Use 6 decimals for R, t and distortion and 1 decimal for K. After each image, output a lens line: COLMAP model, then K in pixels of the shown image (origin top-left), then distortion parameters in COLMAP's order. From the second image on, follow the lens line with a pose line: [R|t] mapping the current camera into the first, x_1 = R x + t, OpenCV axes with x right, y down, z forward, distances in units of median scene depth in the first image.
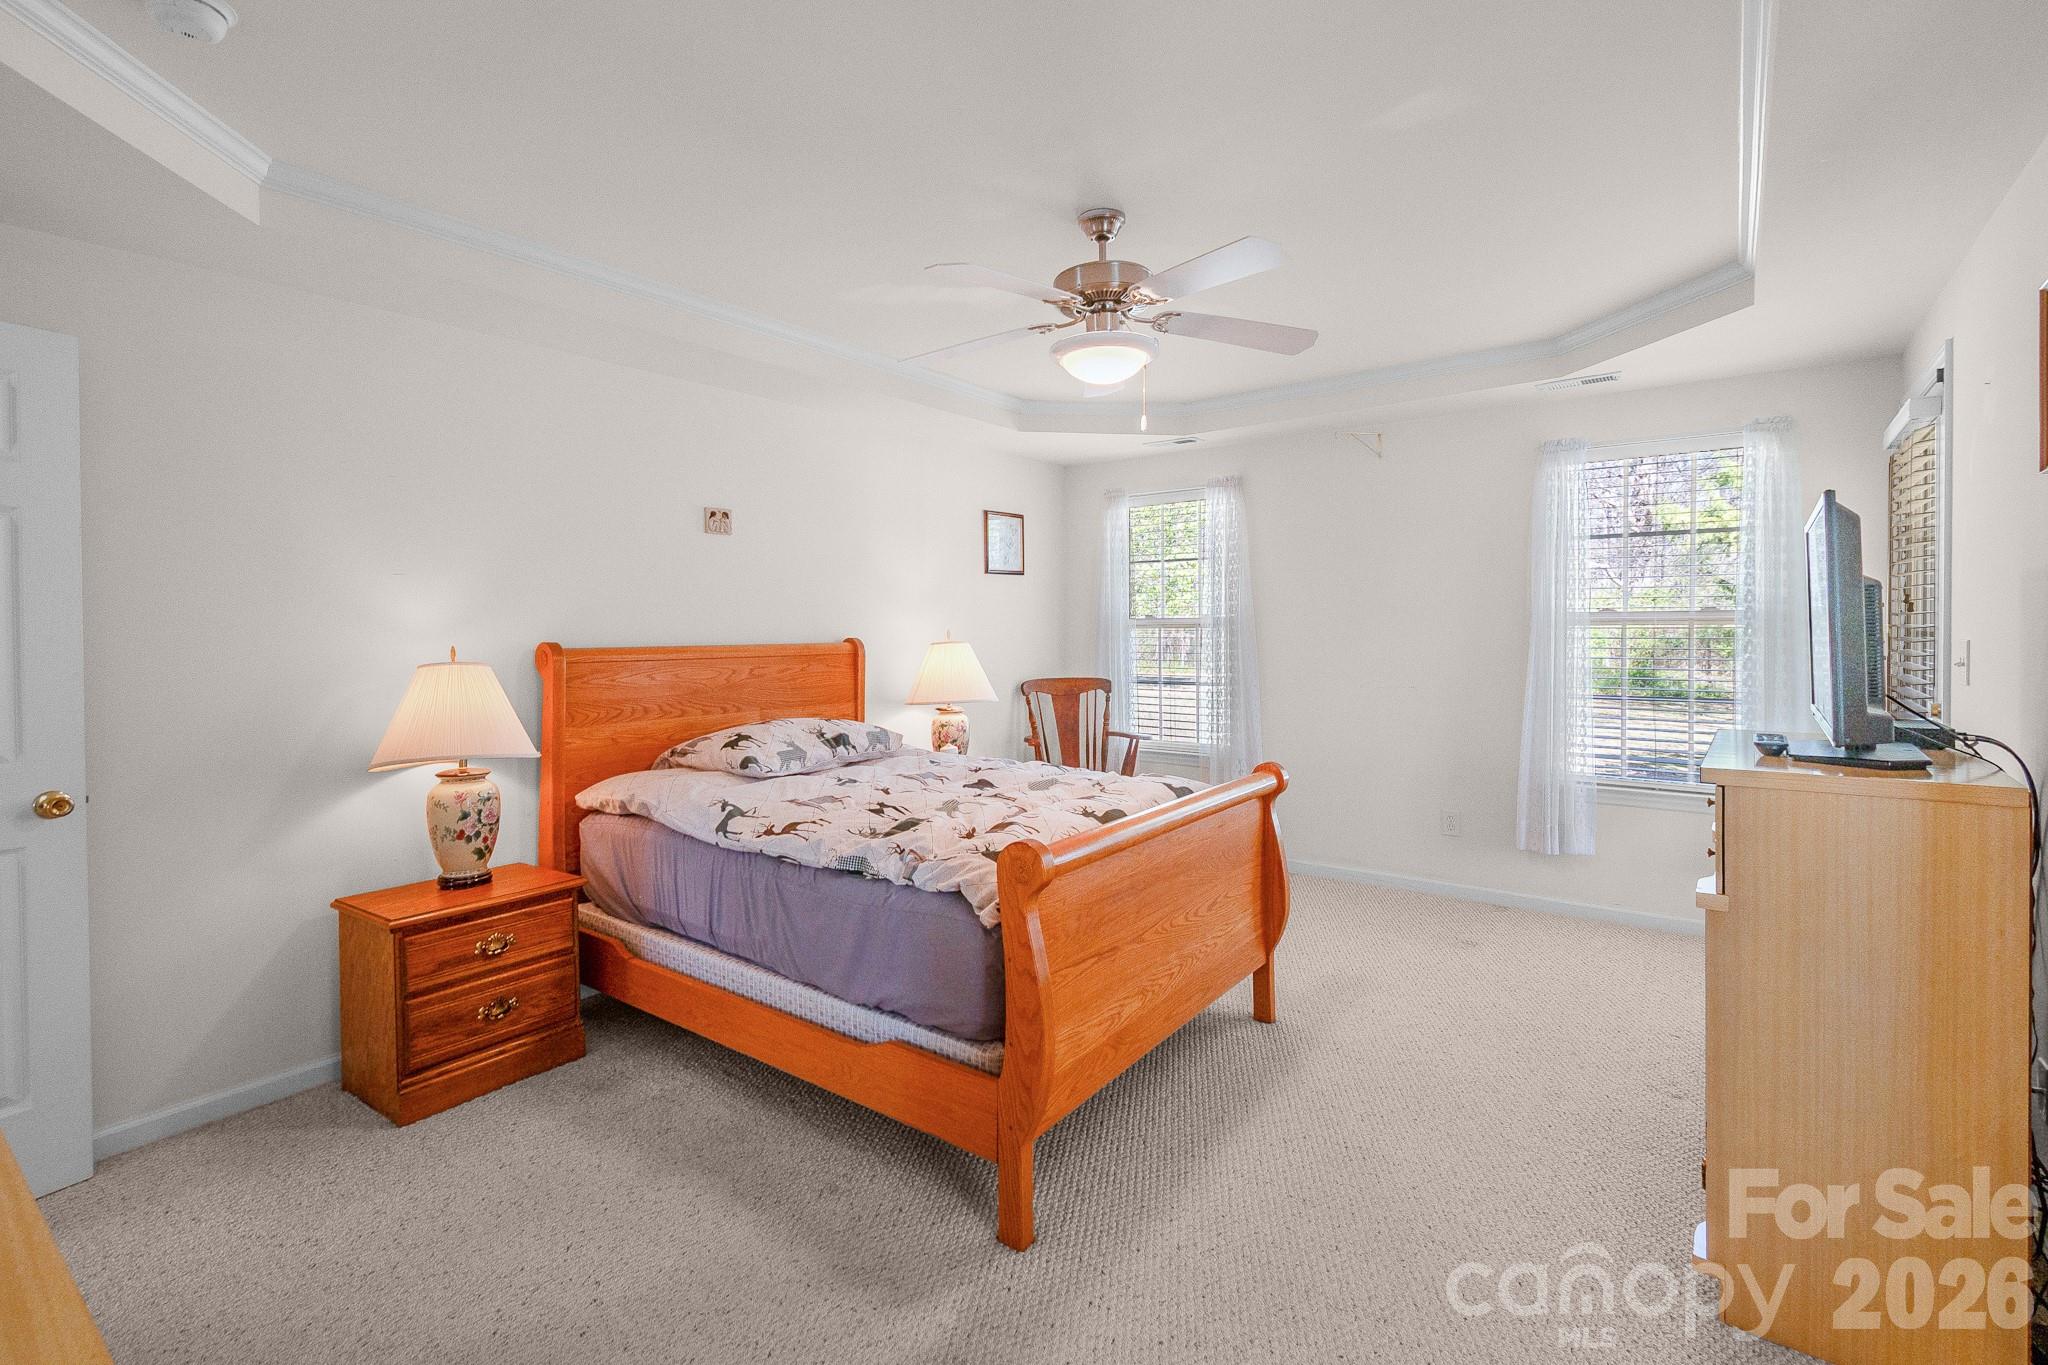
lens RADIAL K [[924.5, 0, 1015.3], [0, 924.5, 659.6], [0, 0, 1]] dist [-0.001422, -0.000165]
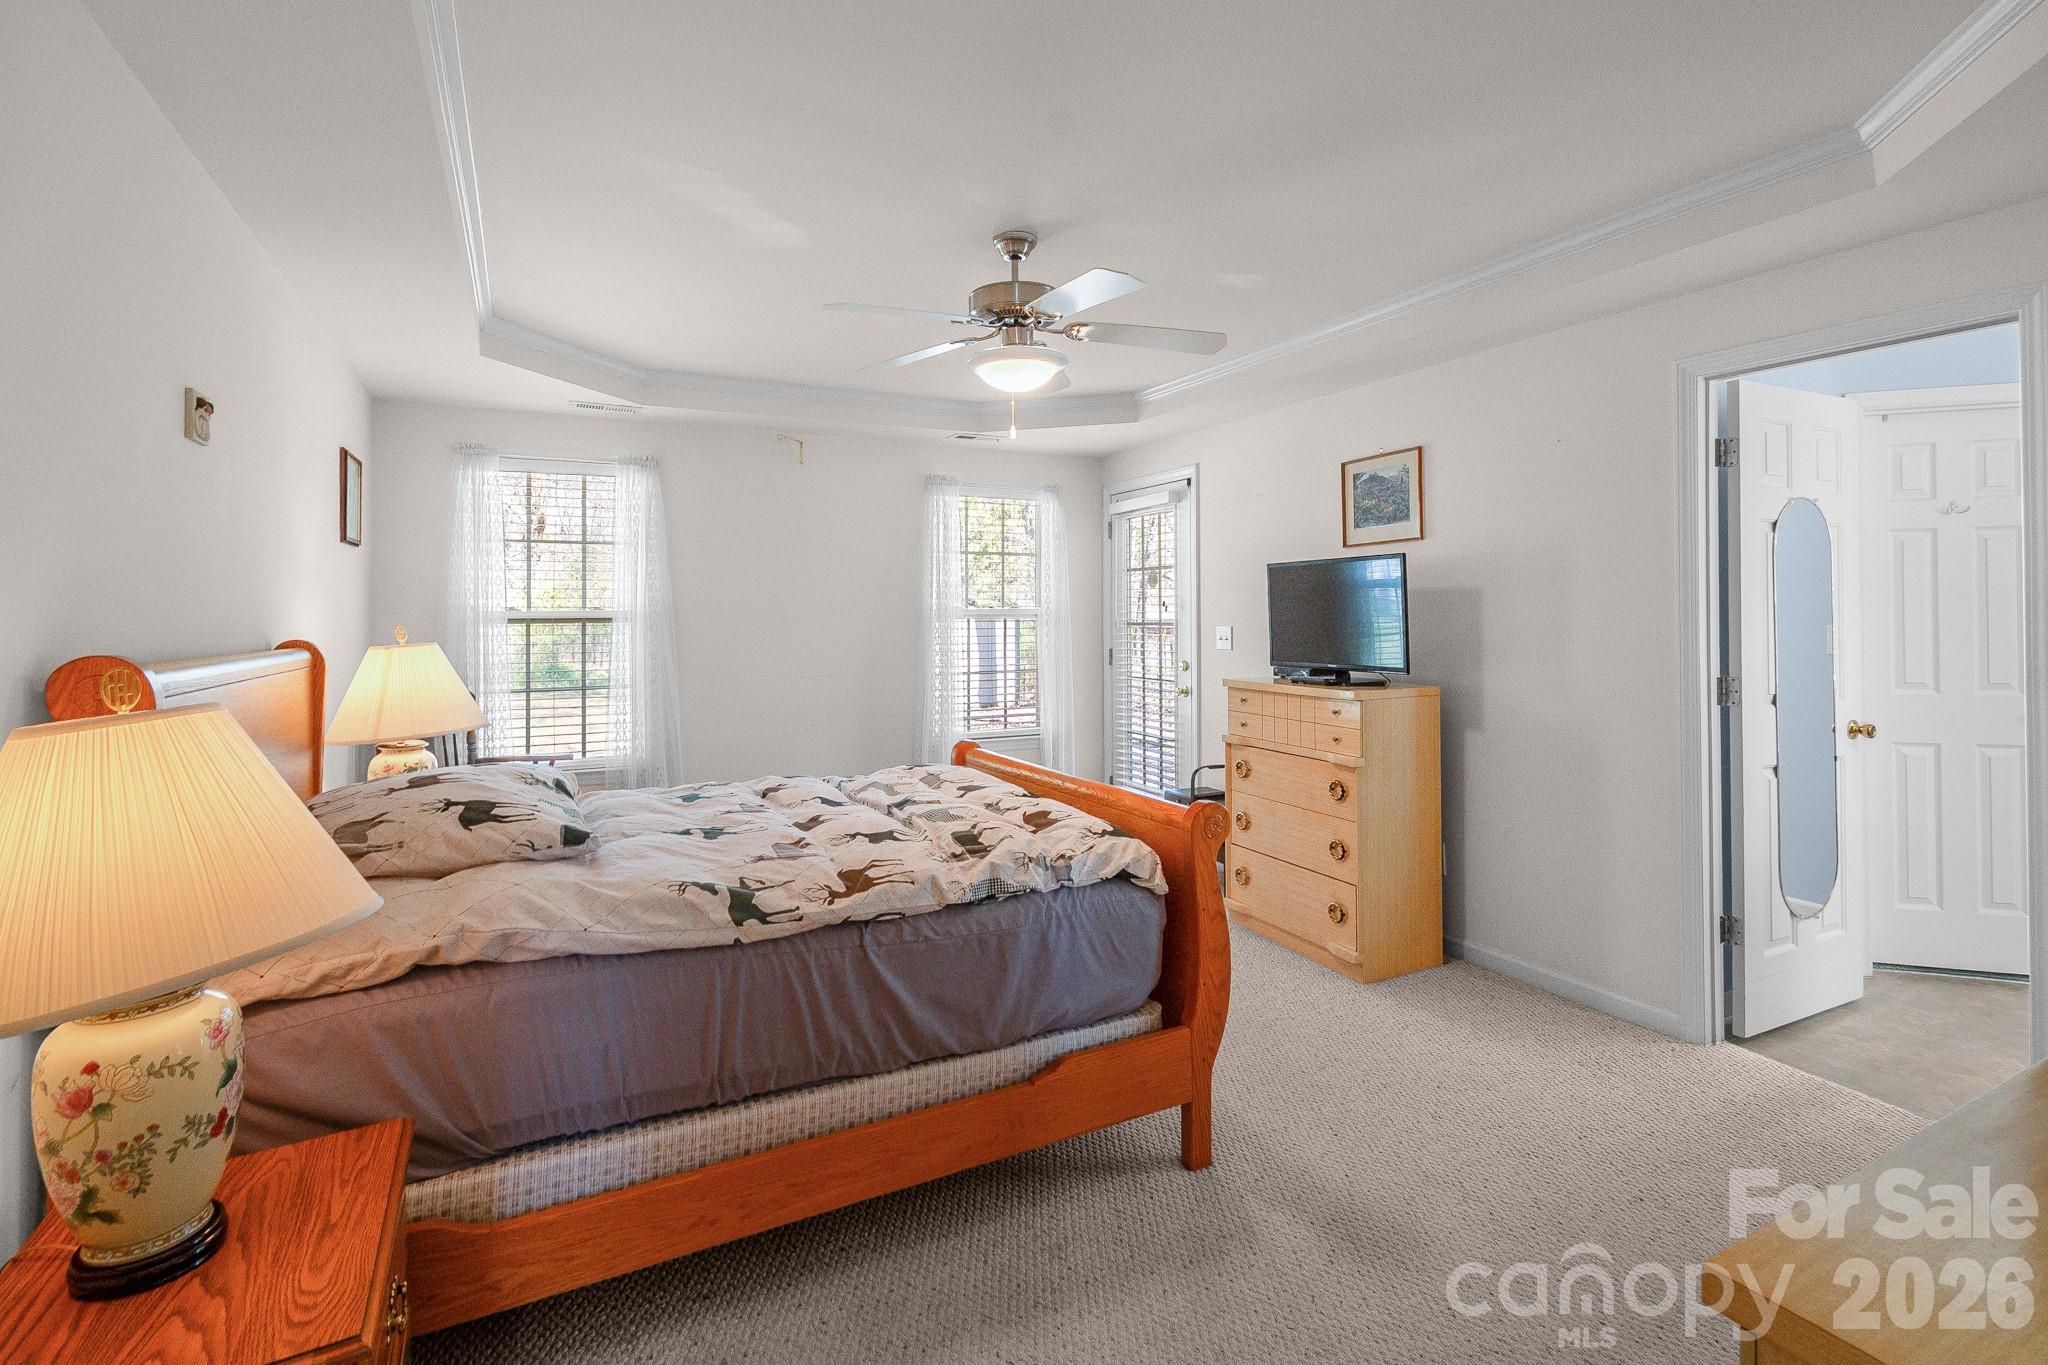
lens RADIAL K [[963.5, 0, 1027.7], [0, 963.5, 622.5], [0, 0, 1]] dist [0.001802, 0.000151]
pose [[0.425033, -0.000266, 0.905178, -0.796139], [0.033494, 0.999320, -0.015434, -0.012562], [-0.904558, 0.036878, 0.424753, 0.459098]]
